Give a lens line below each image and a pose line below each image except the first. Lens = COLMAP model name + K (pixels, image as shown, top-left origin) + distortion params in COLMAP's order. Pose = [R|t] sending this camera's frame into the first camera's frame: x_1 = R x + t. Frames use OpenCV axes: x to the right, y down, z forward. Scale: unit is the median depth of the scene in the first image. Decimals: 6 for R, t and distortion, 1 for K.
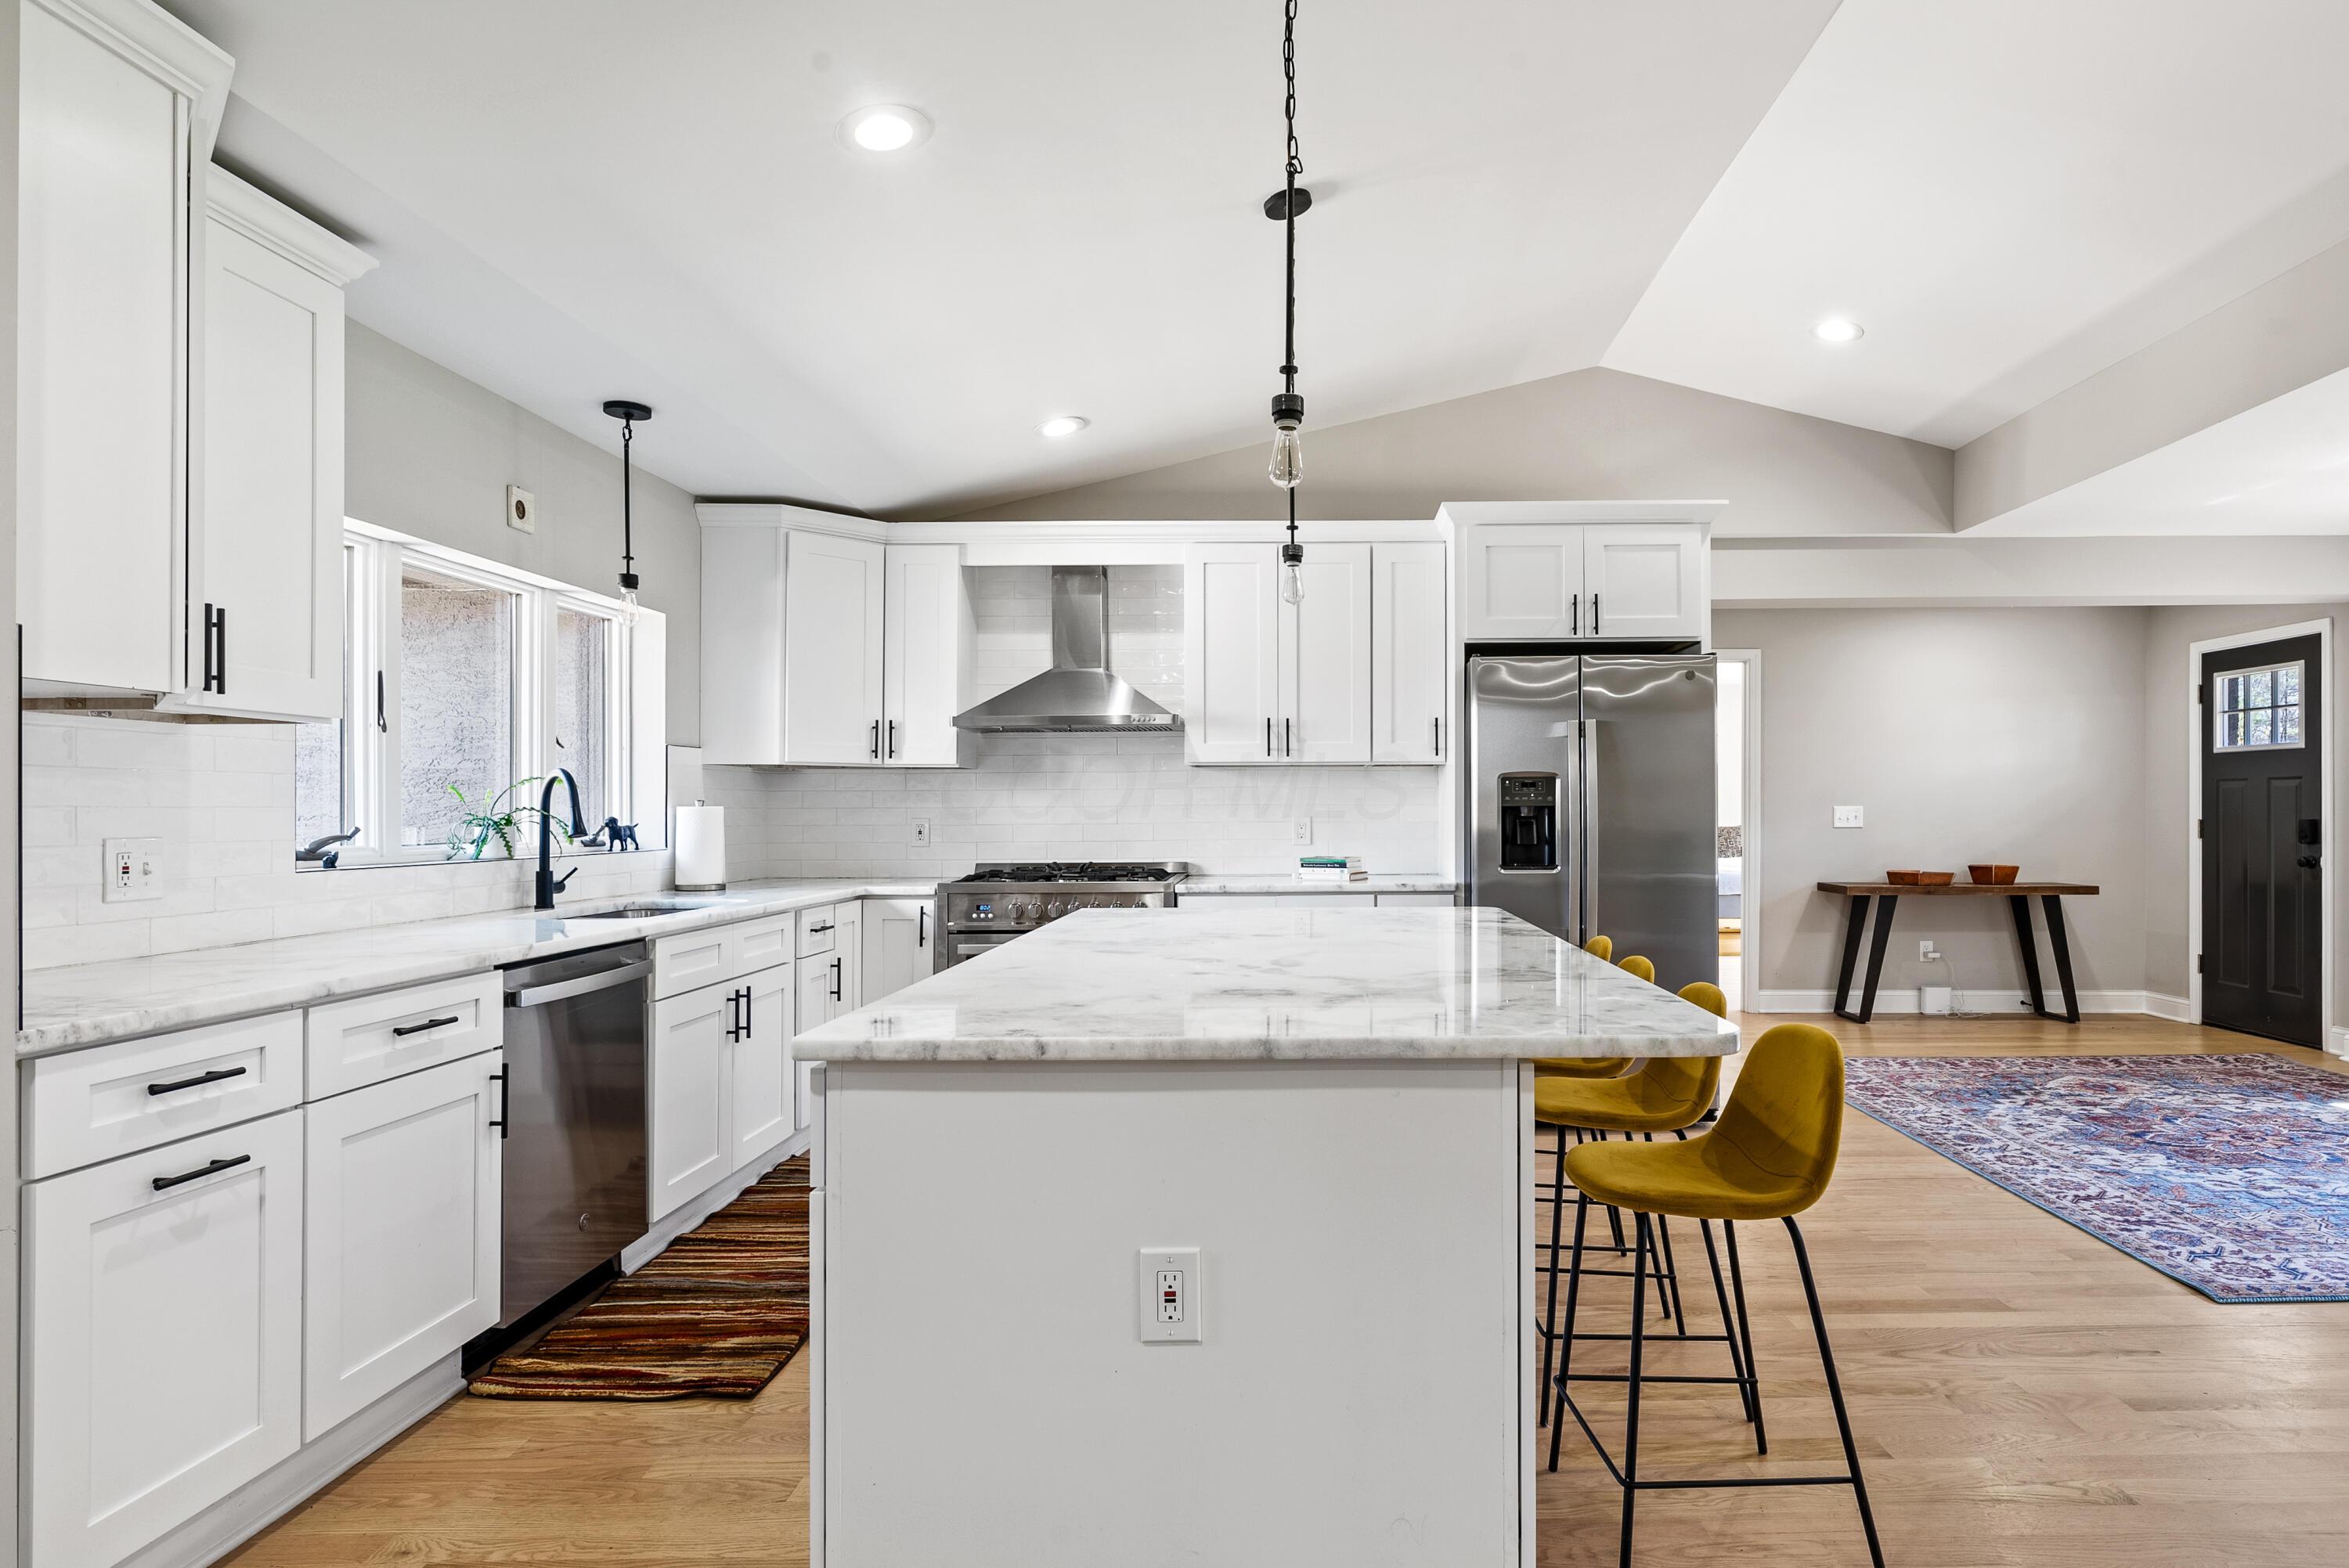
lens RADIAL K [[1271.5, 0, 1304.6], [0, 1271.5, 807.2], [0, 0, 1]] dist [0.007445, 0.003690]
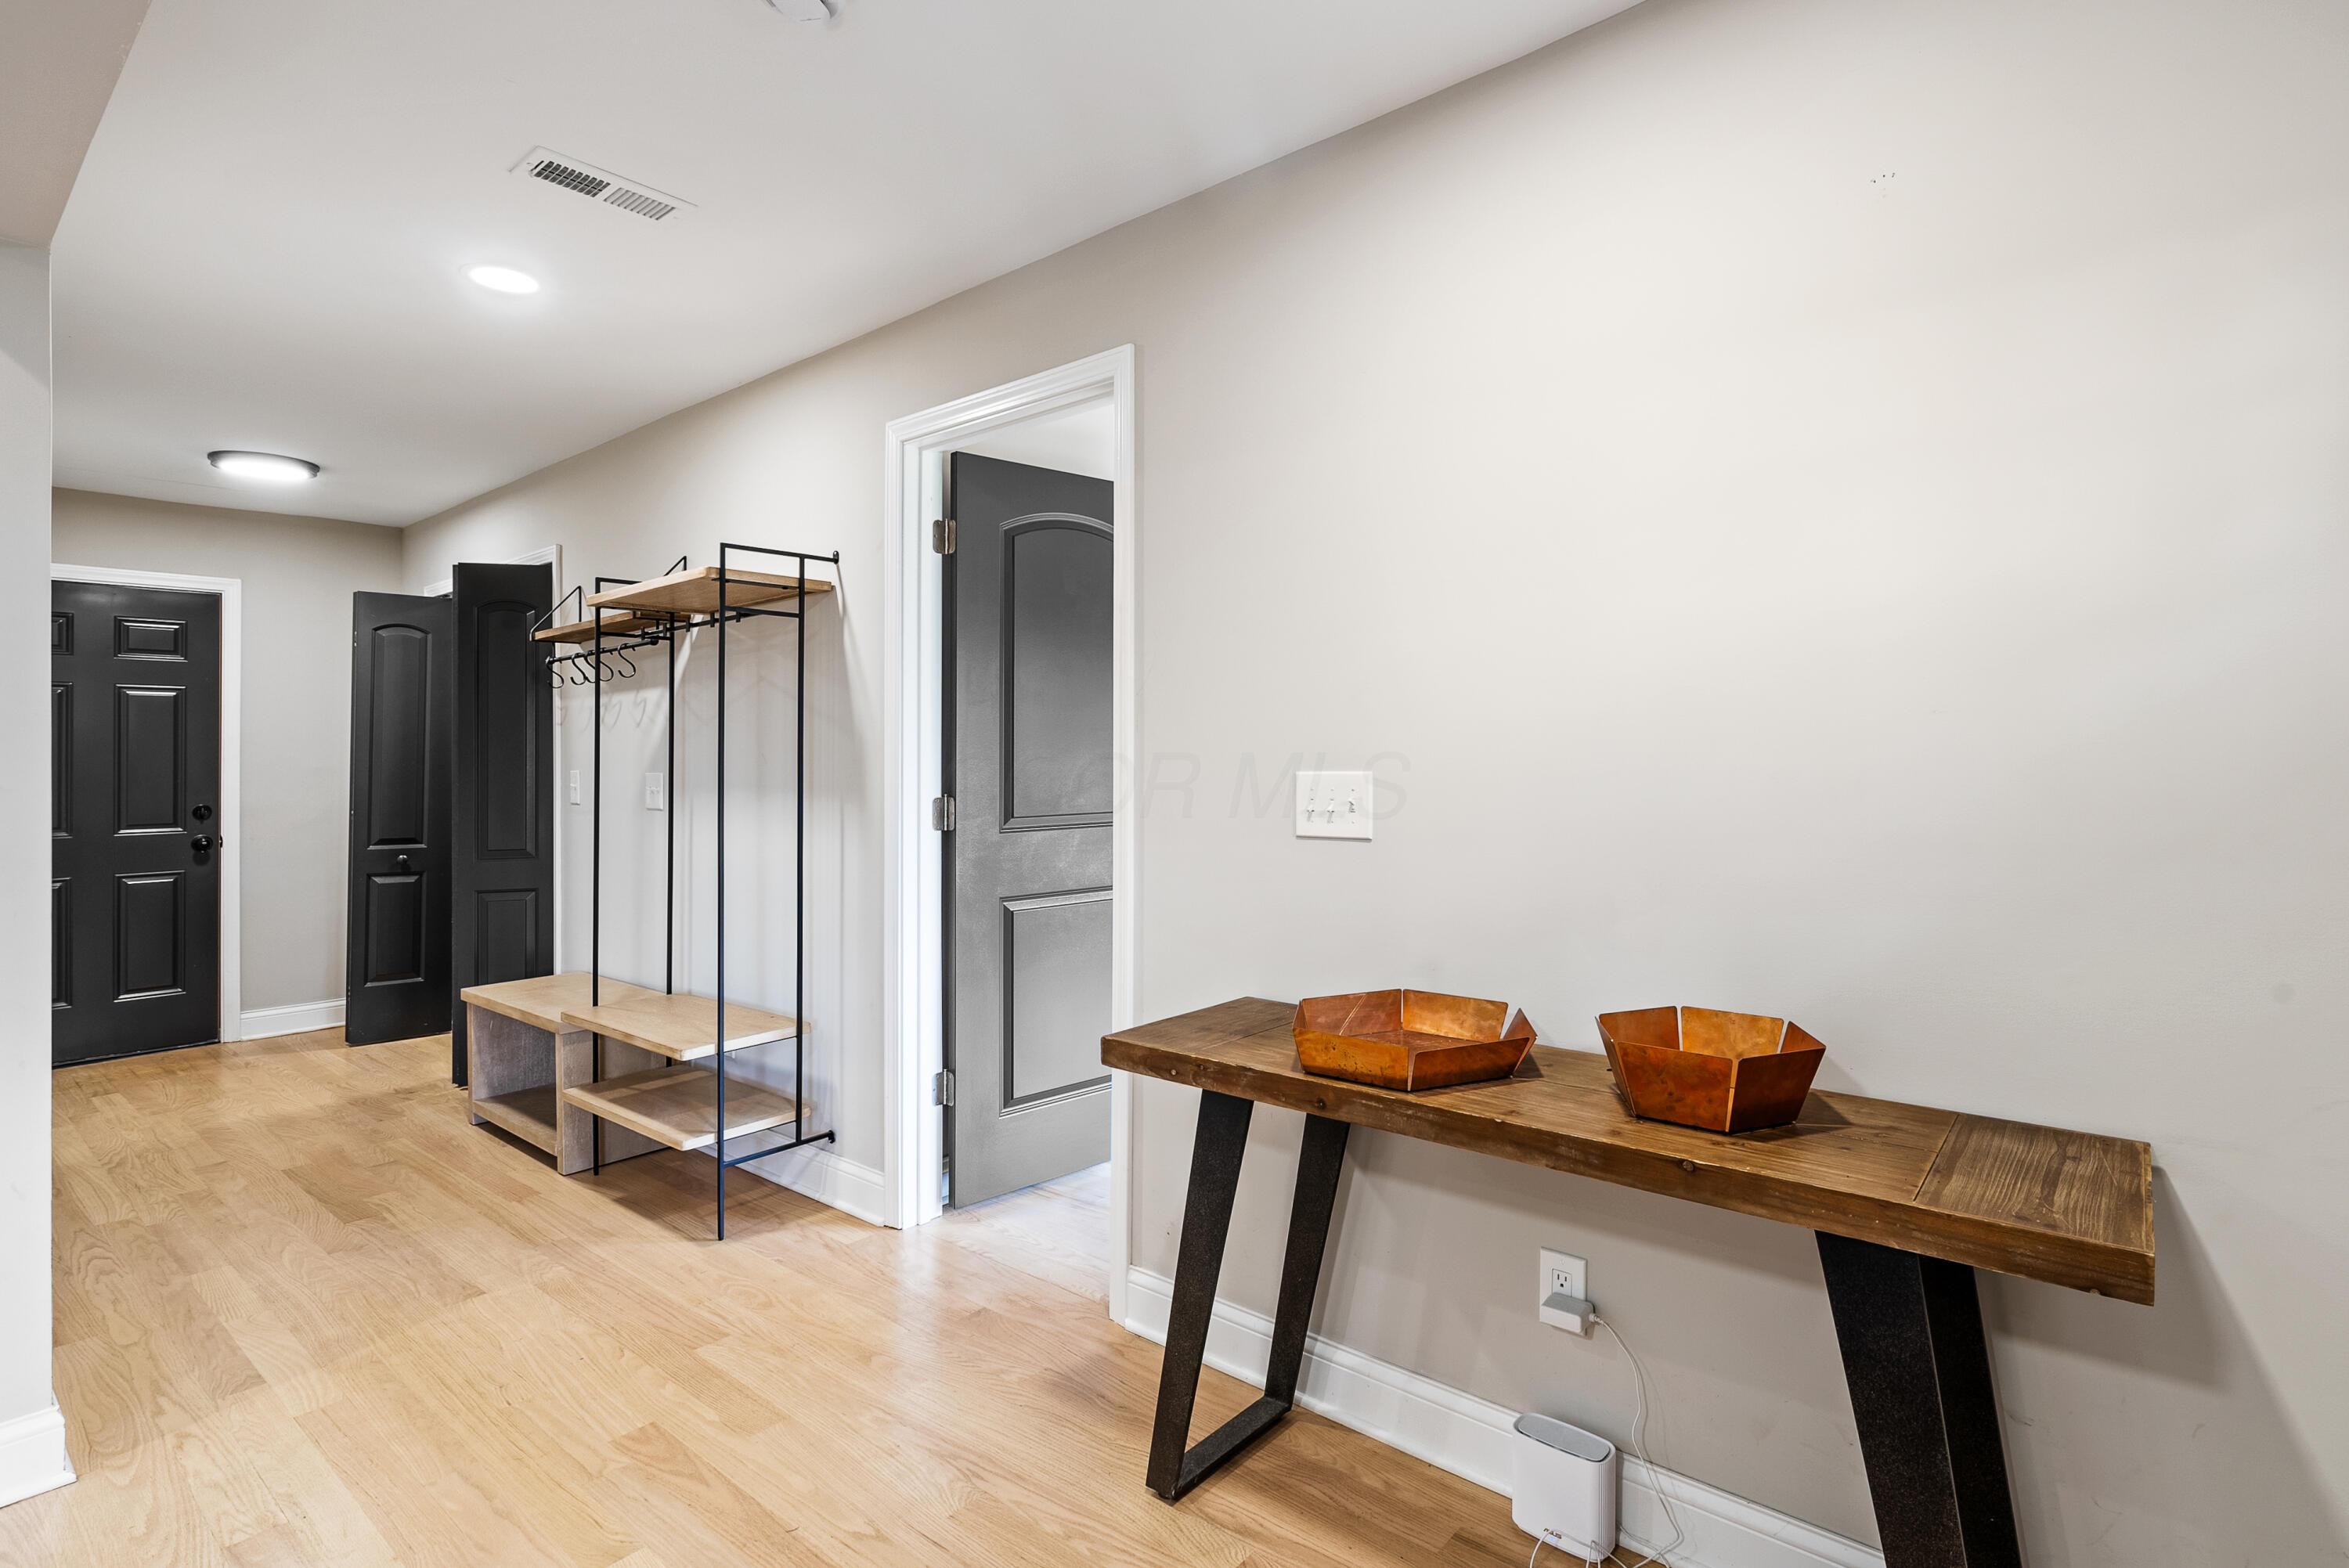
lens RADIAL K [[1148.4, 0, 1193.5], [0, 1148.4, 790.2], [0, 0, 1]] dist [0.000188, -0.001409]
pose [[0.776042, 0.012503, -0.630557, 0.948626], [0.007250, 0.999561, 0.028743, -0.008299], [0.630639, -0.026877, 0.775611, 1.231532]]
